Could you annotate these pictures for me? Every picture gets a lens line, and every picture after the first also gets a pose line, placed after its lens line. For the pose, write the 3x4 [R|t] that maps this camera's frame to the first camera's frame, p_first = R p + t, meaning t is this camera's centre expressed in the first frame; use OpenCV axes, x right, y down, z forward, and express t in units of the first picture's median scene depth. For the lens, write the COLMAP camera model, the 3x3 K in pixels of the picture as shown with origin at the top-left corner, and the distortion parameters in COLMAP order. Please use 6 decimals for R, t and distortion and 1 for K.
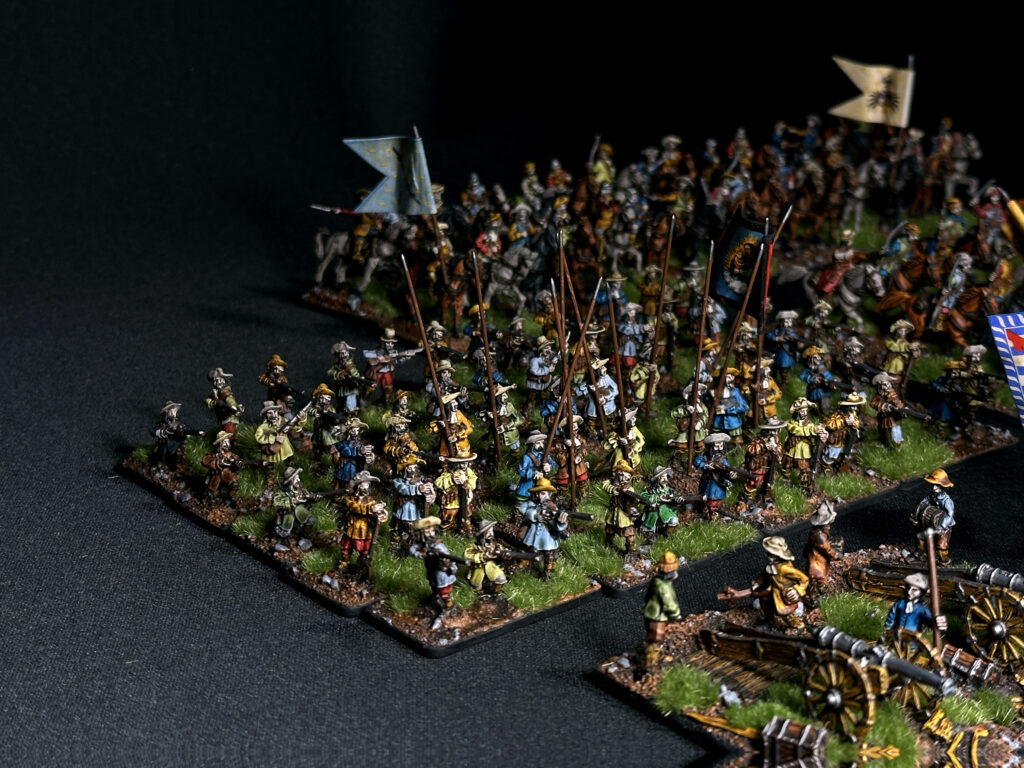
lens RADIAL K [[1949.3, 0, 512.0], [0, 1949.3, 384.0], [0, 0, 1]] dist [0.116094, 0.119050]
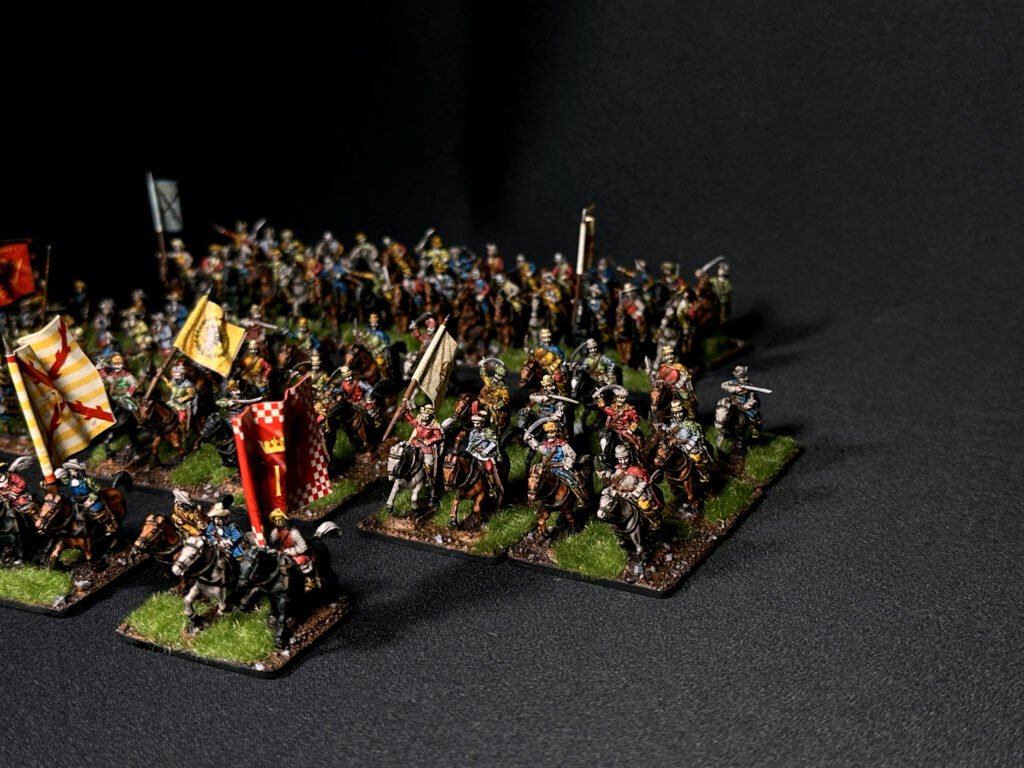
lens RADIAL K [[1319.9, 0, 512.0], [0, 1319.9, 384.0], [0, 0, 1]] dist [0.202995, -0.450289]
pose [[0.382156, 0.260124, -0.886731, 1.141963], [-0.277645, 0.947550, 0.158308, -0.240632], [0.881402, 0.185698, 0.434335, 0.891821]]
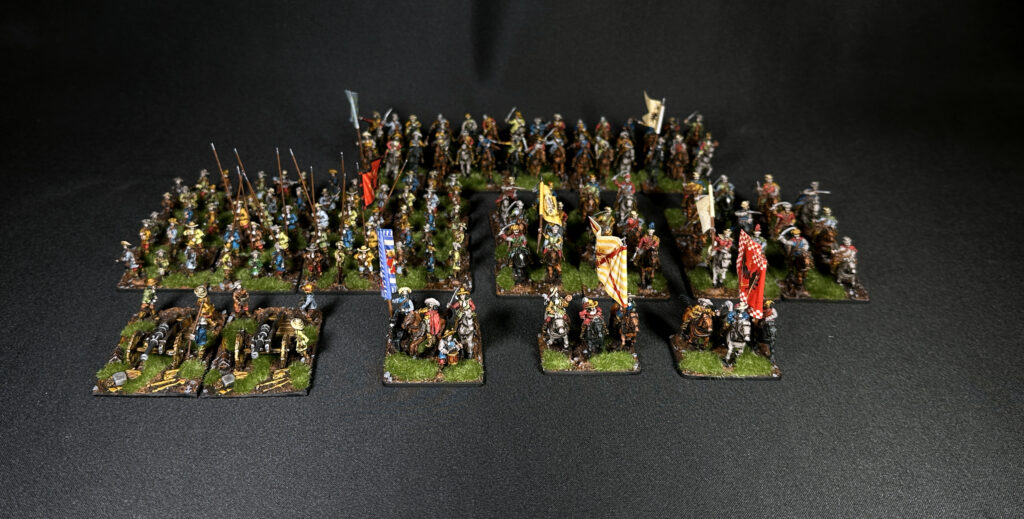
lens RADIAL K [[944.9, 0, 486.4], [0, 944.9, 228.0], [0, 0, 1]] dist [0.176056, -0.424845]
pose [[0.775136, 0.269991, -0.571200, 0.856191], [-0.214882, 0.962855, 0.163514, -0.213576], [0.594130, -0.004005, 0.804359, 0.178166]]
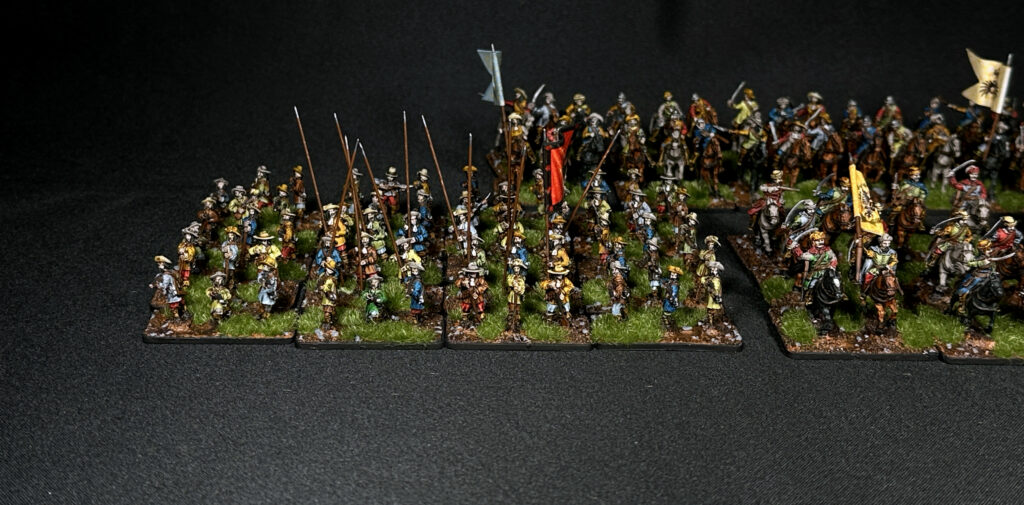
lens RADIAL K [[1388.7, 0, 491.3], [0, 1388.7, 217.6], [0, 0, 1]] dist [0.130337, -0.137560]
pose [[0.765759, 0.199153, -0.611516, 0.670850], [-0.215338, 0.975359, 0.047994, -0.059415], [0.606006, 0.094931, 0.789775, 0.198022]]
